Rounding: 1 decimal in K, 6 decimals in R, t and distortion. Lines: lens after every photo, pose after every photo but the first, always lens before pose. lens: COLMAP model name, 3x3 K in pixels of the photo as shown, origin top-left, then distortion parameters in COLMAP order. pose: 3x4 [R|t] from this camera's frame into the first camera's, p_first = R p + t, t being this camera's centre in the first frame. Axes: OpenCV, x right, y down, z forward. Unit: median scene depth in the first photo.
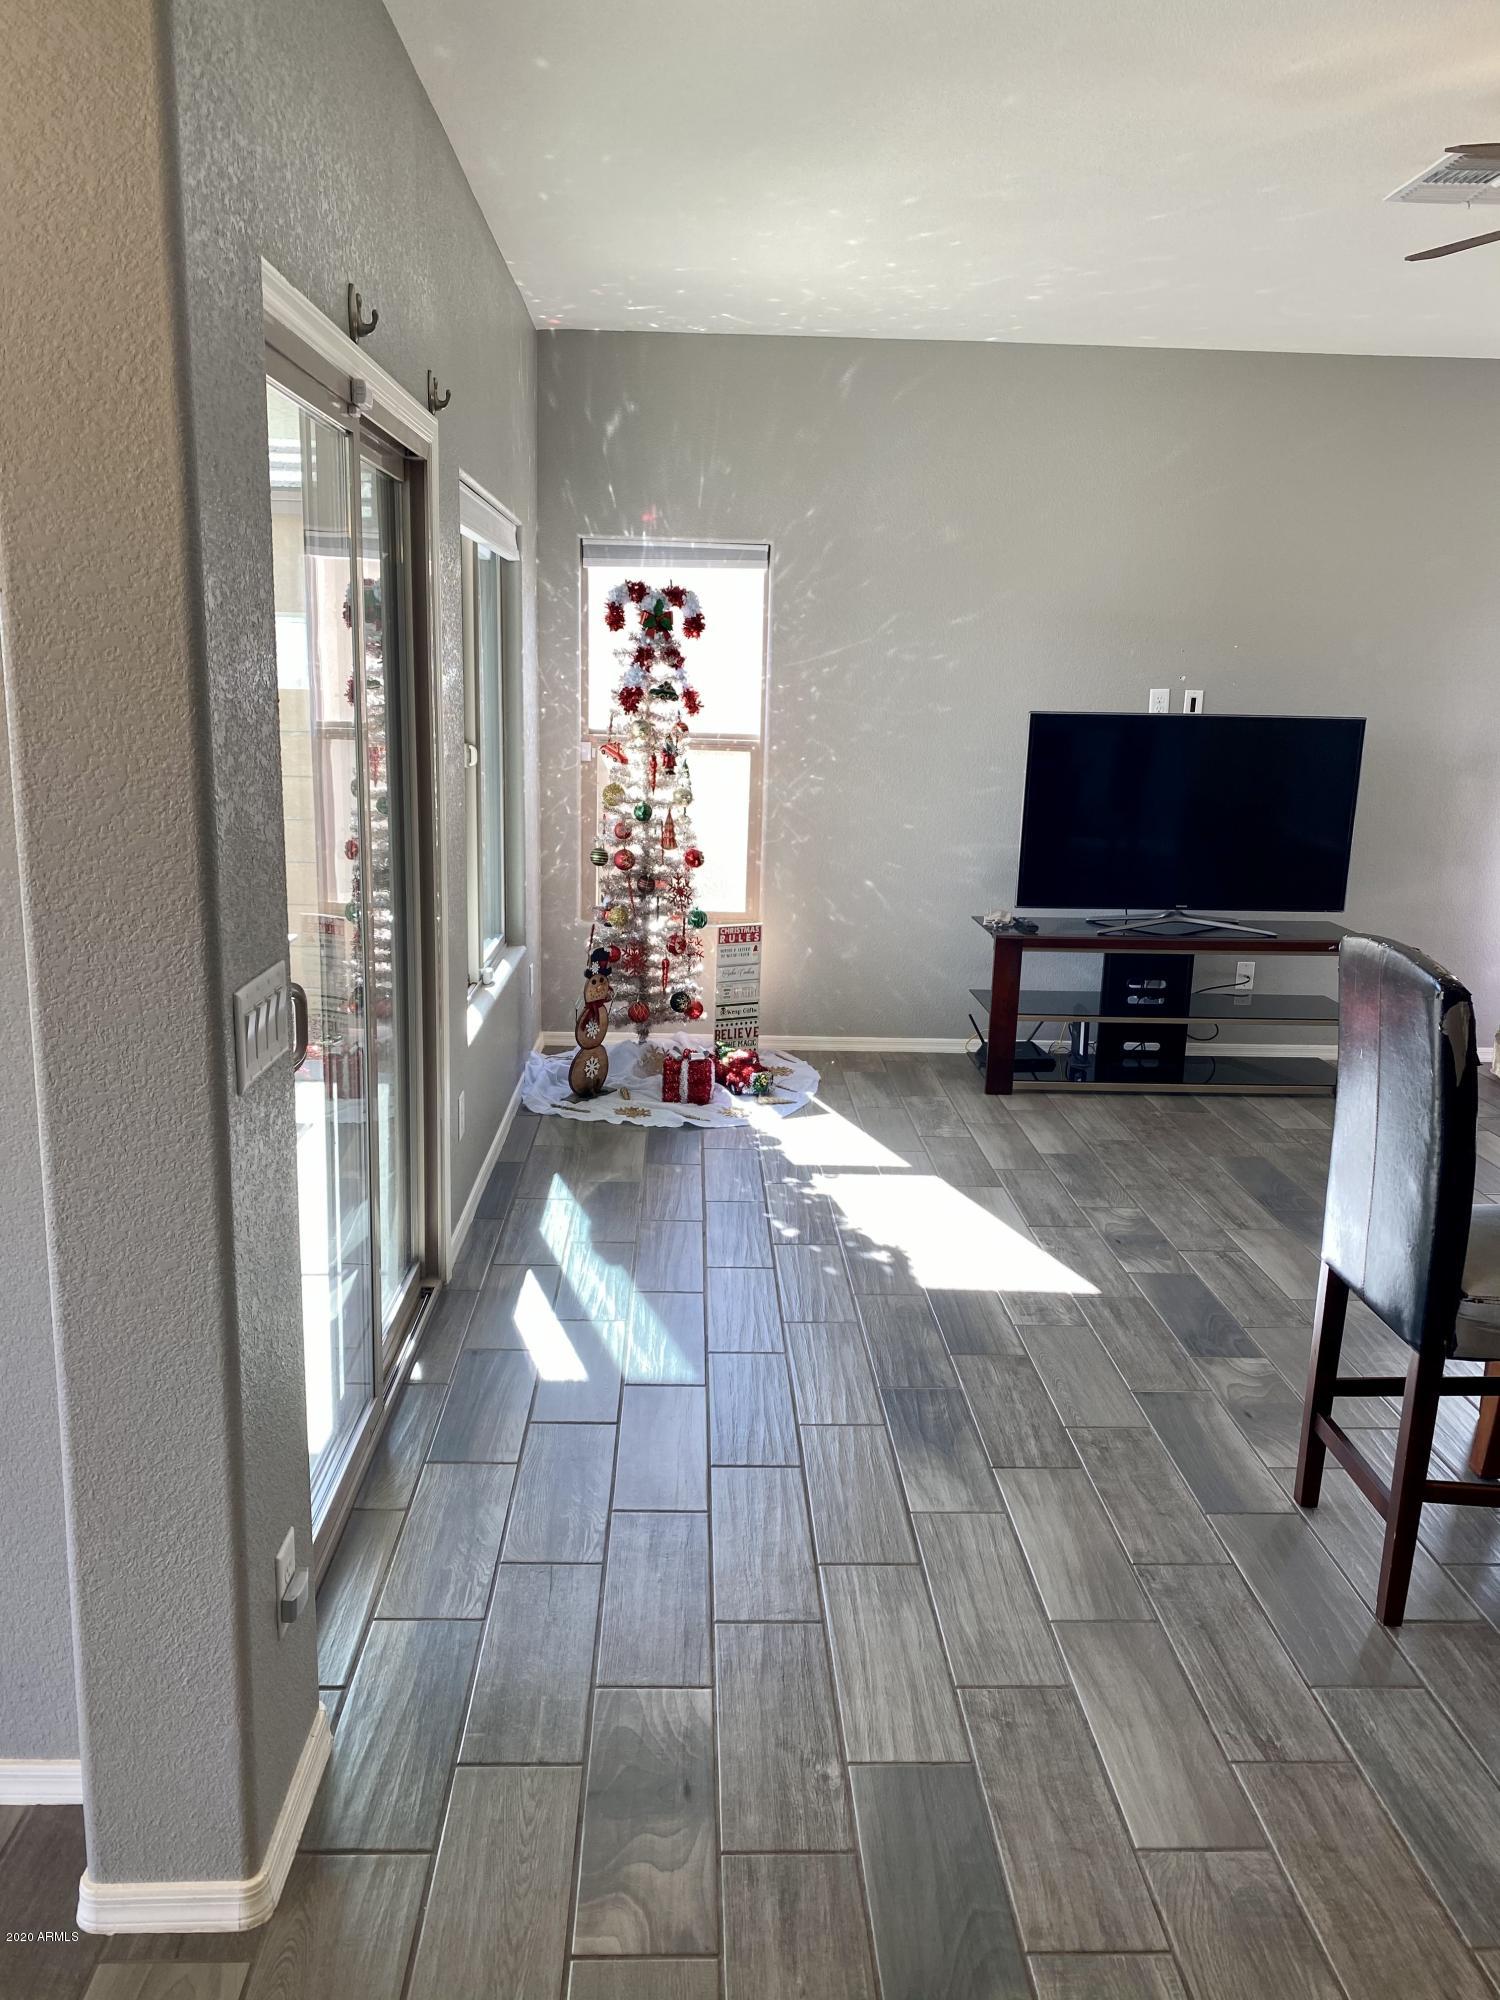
lens RADIAL K [[1502.3, 0, 746.3], [0, 1502.3, 988.7], [0, 0, 1]] dist [0.037703, 0.001371]
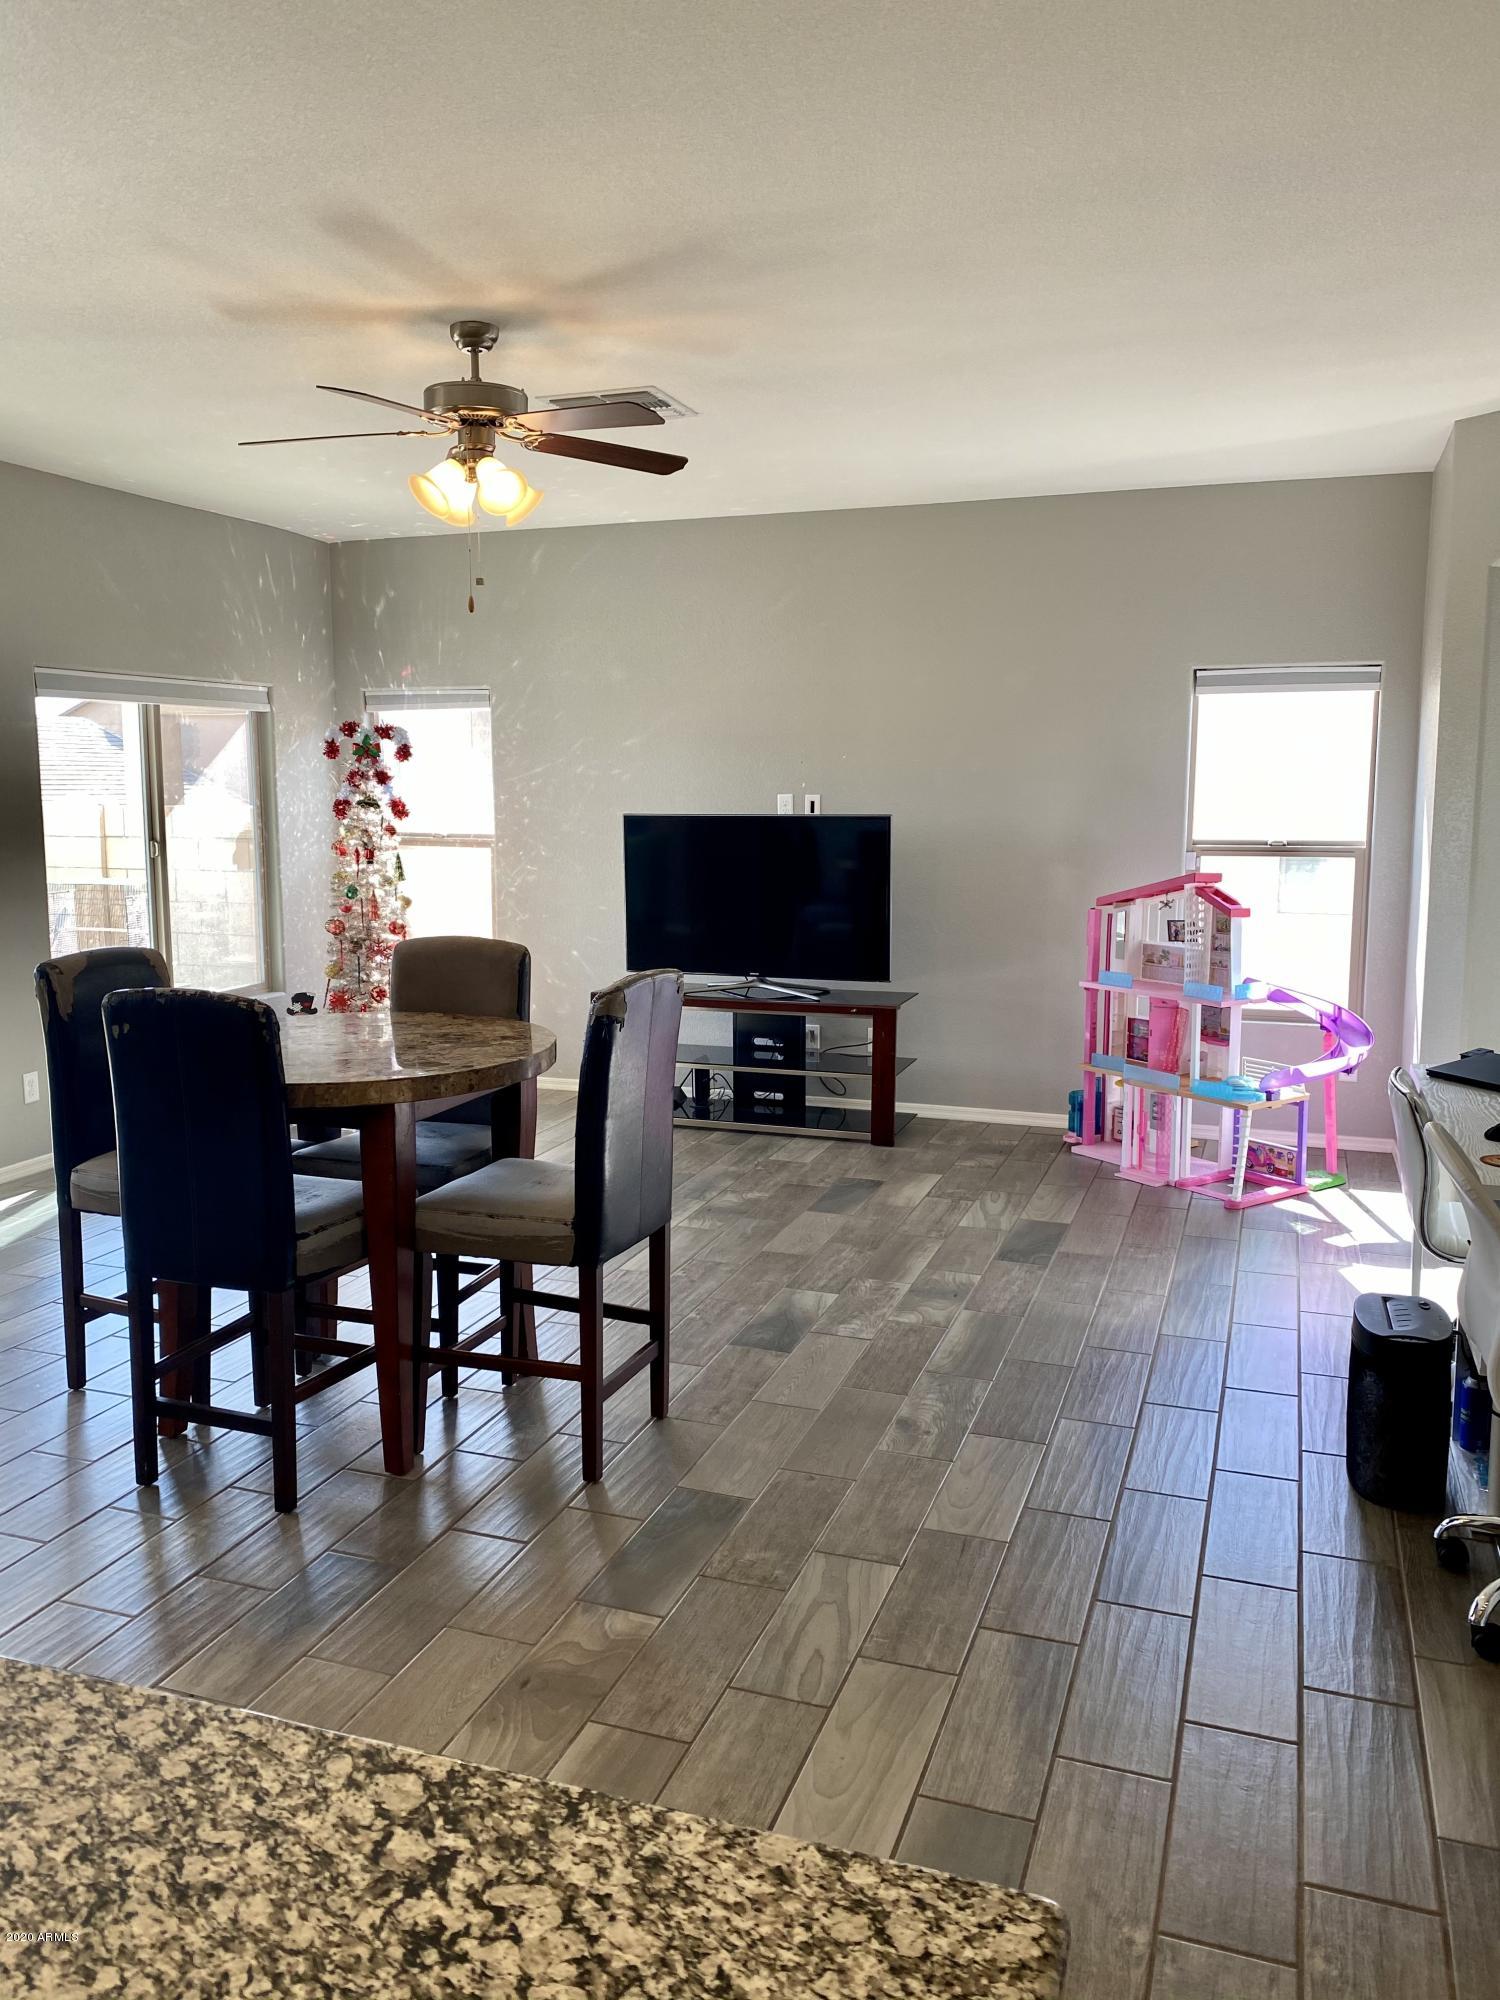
lens RADIAL K [[1534.8, 0, 740.9], [0, 1534.8, 993.5], [0, 0, 1]] dist [0.048270, -0.051987]
pose [[0.932094, 0.028351, -0.361105, 0.705590], [-0.055277, 0.996388, -0.064455, 0.039506], [0.357974, 0.080039, 0.930295, -0.133315]]
